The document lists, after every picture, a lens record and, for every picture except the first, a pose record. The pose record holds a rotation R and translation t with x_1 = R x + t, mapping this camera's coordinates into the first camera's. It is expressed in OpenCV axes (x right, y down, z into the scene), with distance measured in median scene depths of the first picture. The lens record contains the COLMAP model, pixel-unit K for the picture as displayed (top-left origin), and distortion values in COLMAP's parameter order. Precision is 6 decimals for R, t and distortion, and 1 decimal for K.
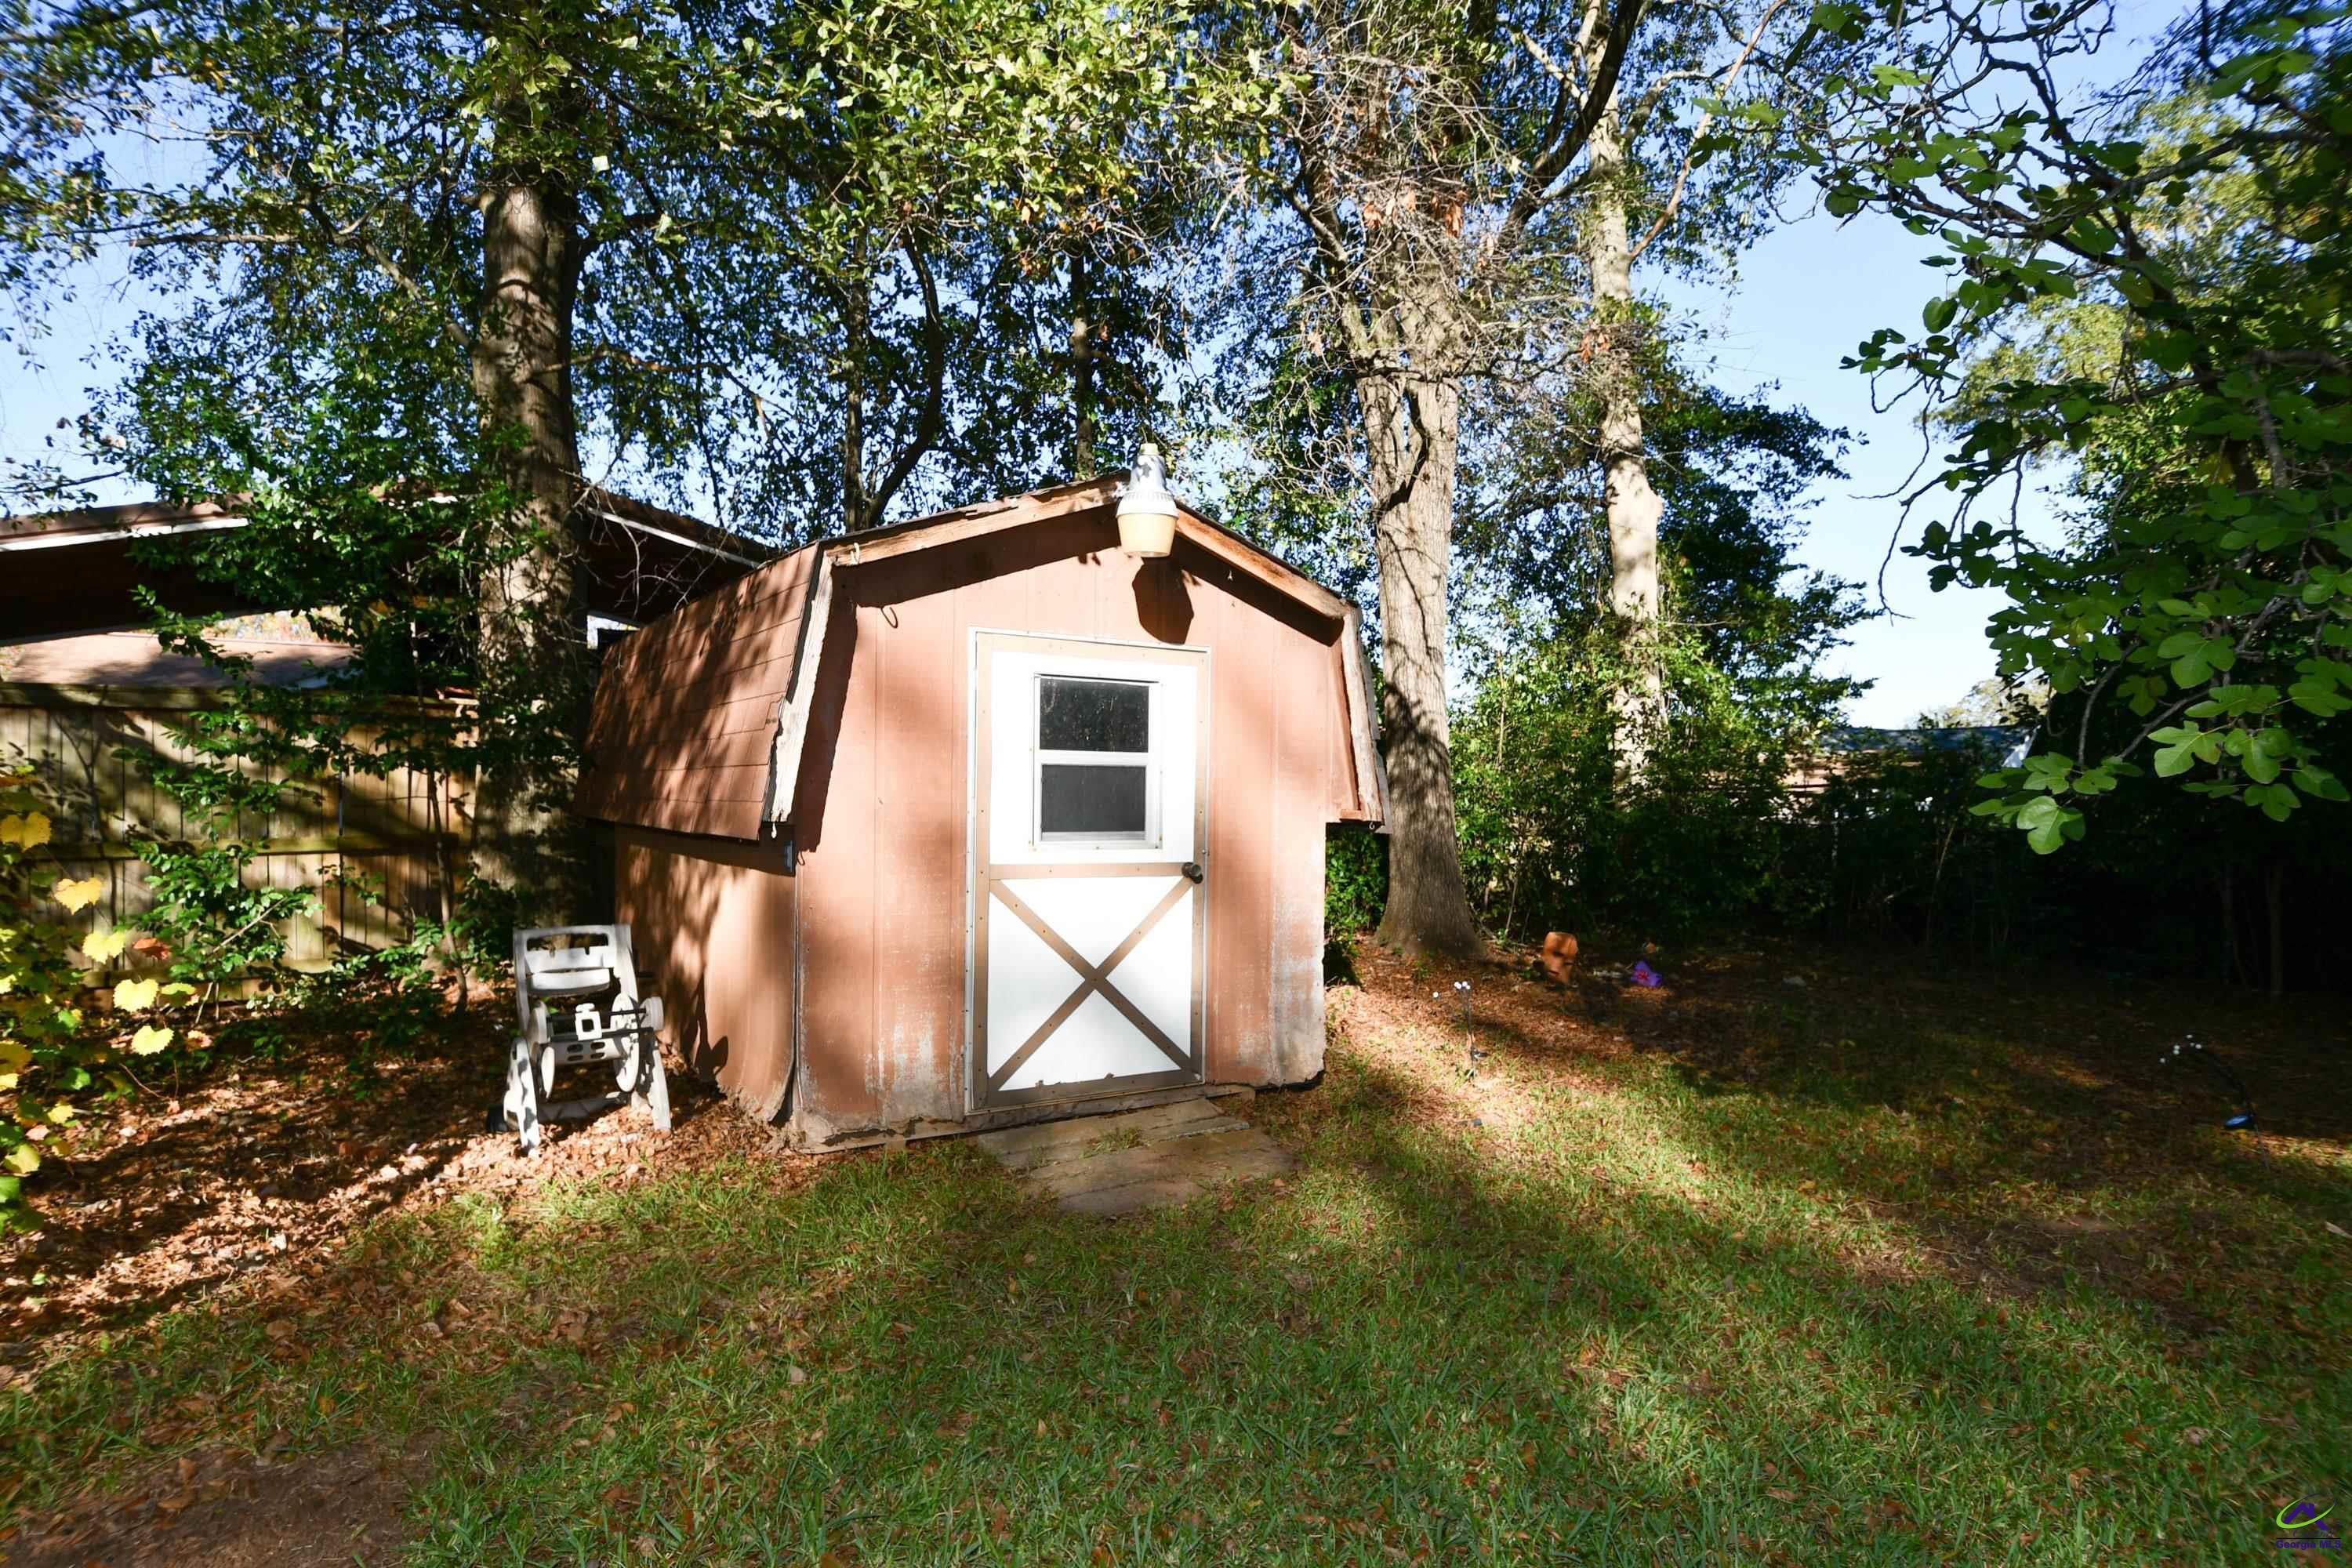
lens RADIAL K [[1257.1, 0, 1174.6], [0, 1257.1, 793.3], [0, 0, 1]] dist [-0.002578, -0.006252]
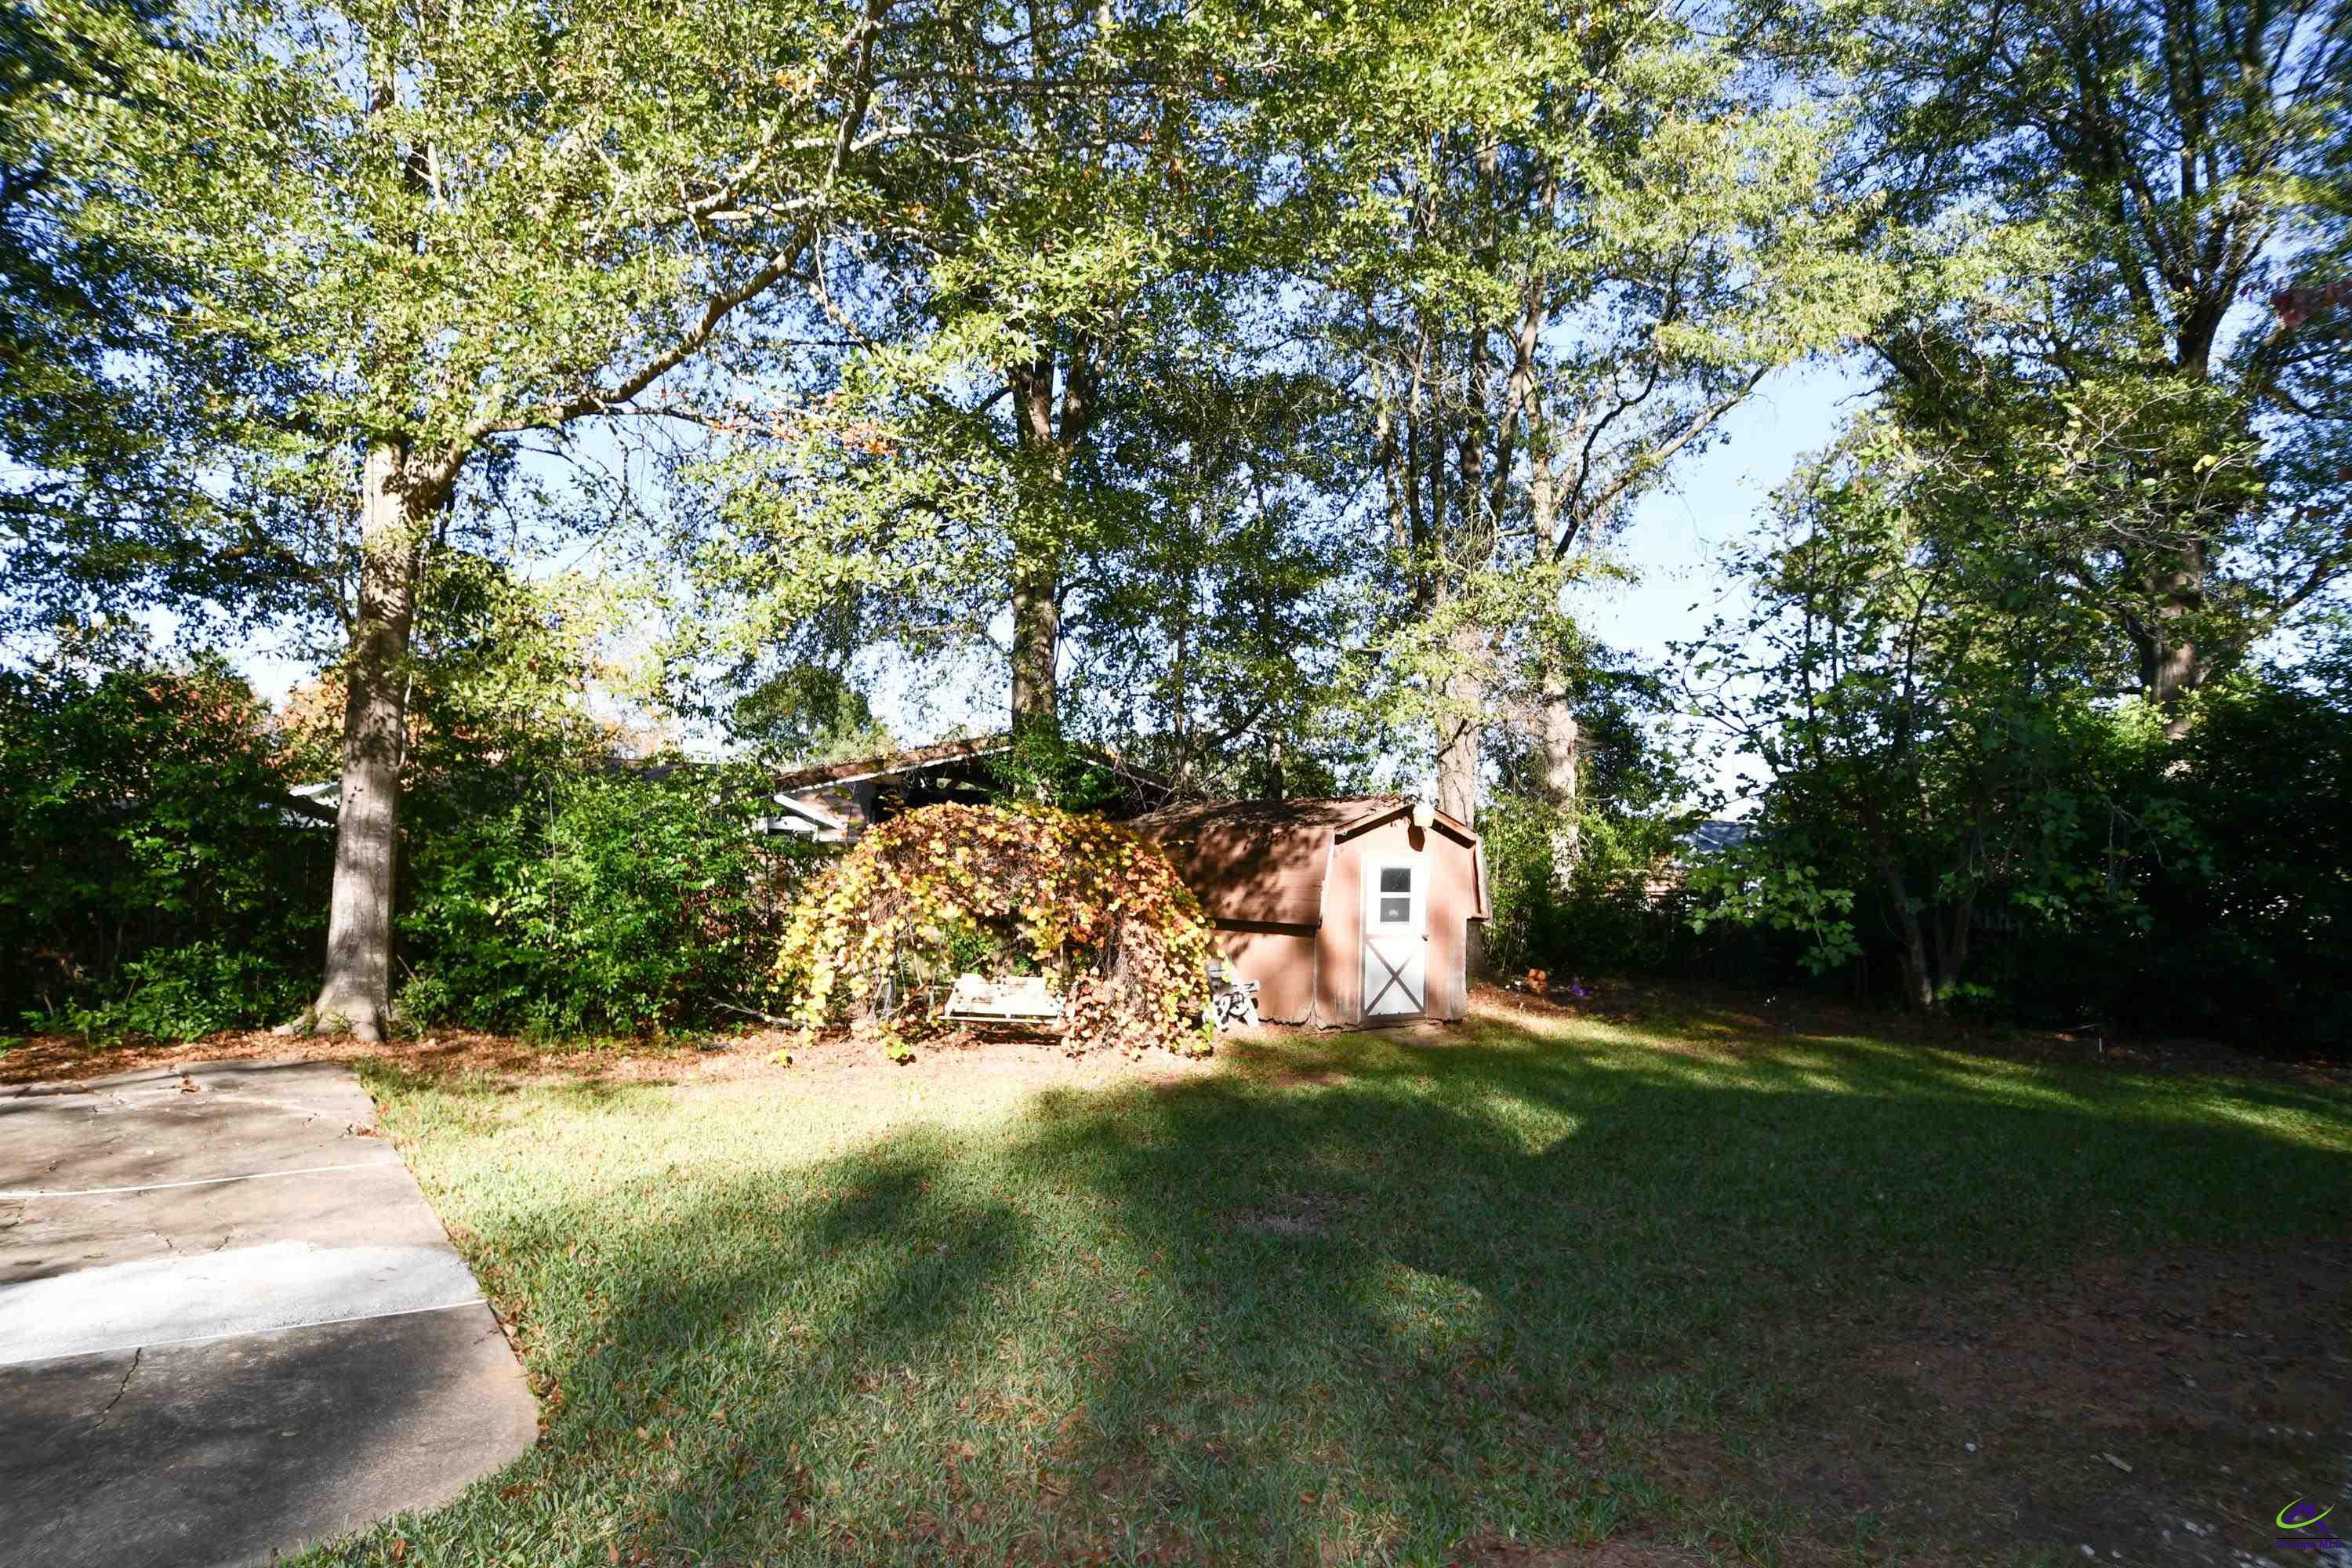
lens RADIAL K [[1257.1, 0, 1174.4], [0, 1257.1, 777.3], [0, 0, 1]] dist [-0.002578, -0.006252]
pose [[0.996575, 0.019319, 0.080408, -0.677351], [-0.014013, 0.997718, -0.066044, -0.084711], [-0.081500, 0.064691, 0.994572, -1.505449]]
